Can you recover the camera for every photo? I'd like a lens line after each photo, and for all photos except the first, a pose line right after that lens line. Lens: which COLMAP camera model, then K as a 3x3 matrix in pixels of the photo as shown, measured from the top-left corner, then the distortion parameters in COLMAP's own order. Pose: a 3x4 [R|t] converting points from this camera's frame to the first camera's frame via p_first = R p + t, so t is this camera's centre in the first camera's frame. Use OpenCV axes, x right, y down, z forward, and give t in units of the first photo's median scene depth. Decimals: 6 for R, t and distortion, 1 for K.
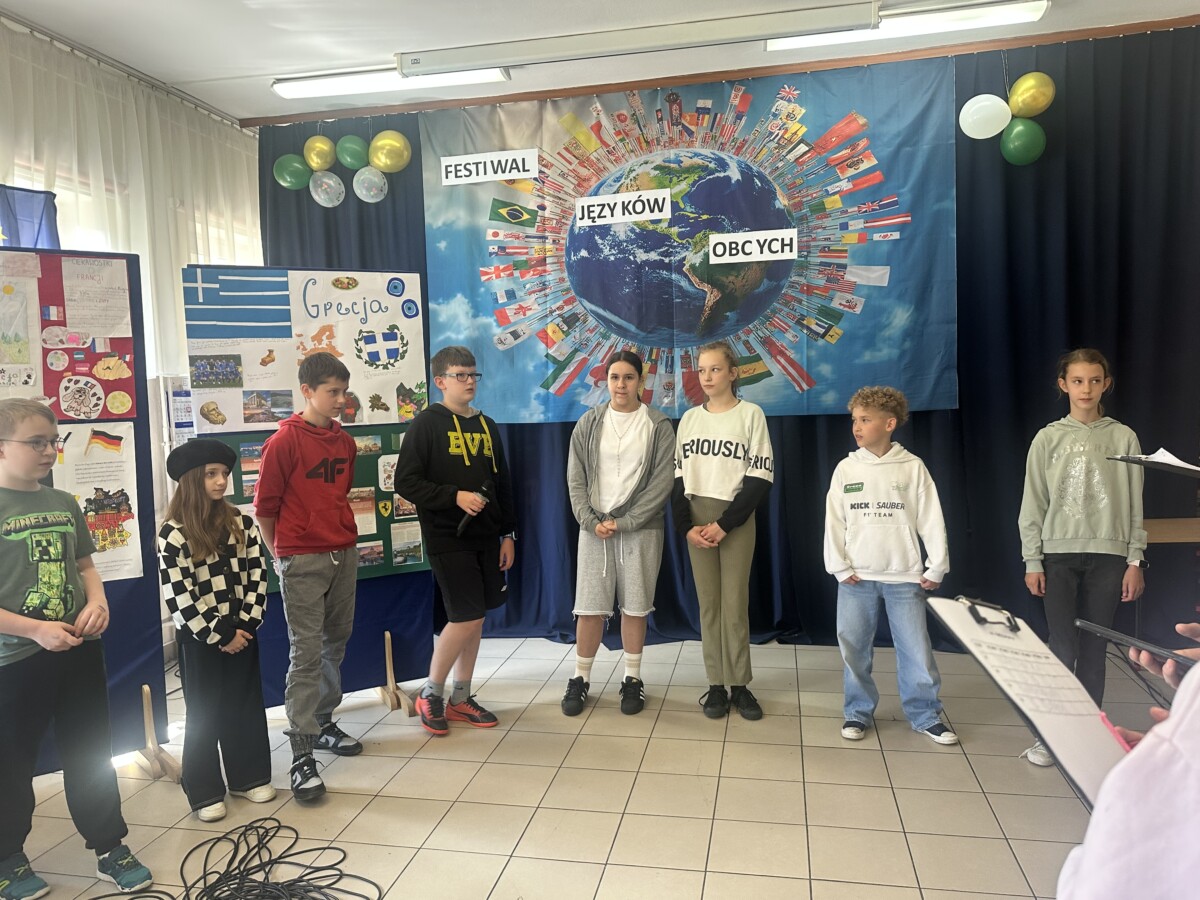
lens RADIAL K [[836.5, 0, 606.1], [0, 836.5, 437.2], [0, 0, 1]] dist [0.210603, -0.425669]
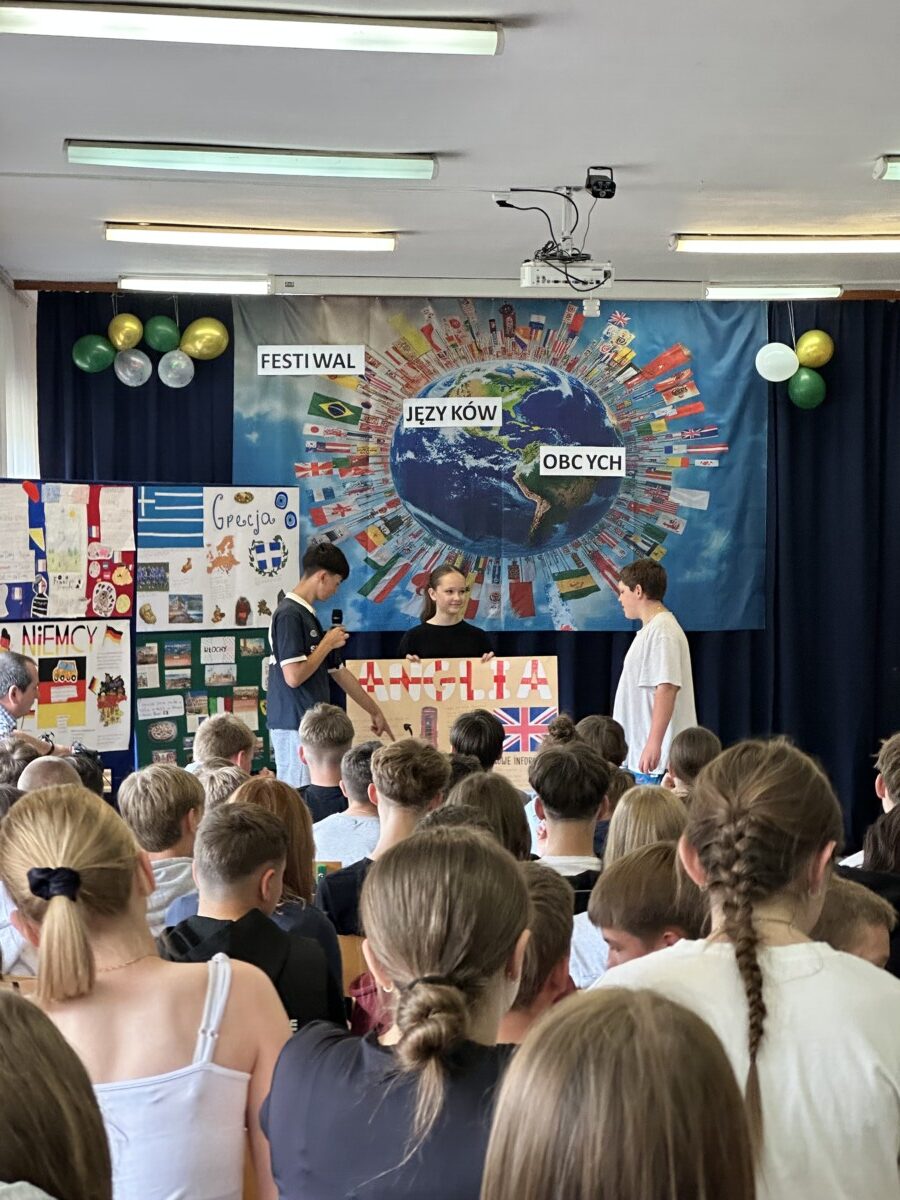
lens RADIAL K [[2684.0, 0, 450.0], [0, 2684.0, 600.0], [0, 0, 1]] dist [-0.166676, 0.771937]
pose [[0.965261, 0.030901, 0.259455, -0.787967], [-0.020770, 0.998914, -0.041698, 0.073387], [-0.260462, 0.034860, 0.964855, -1.990984]]
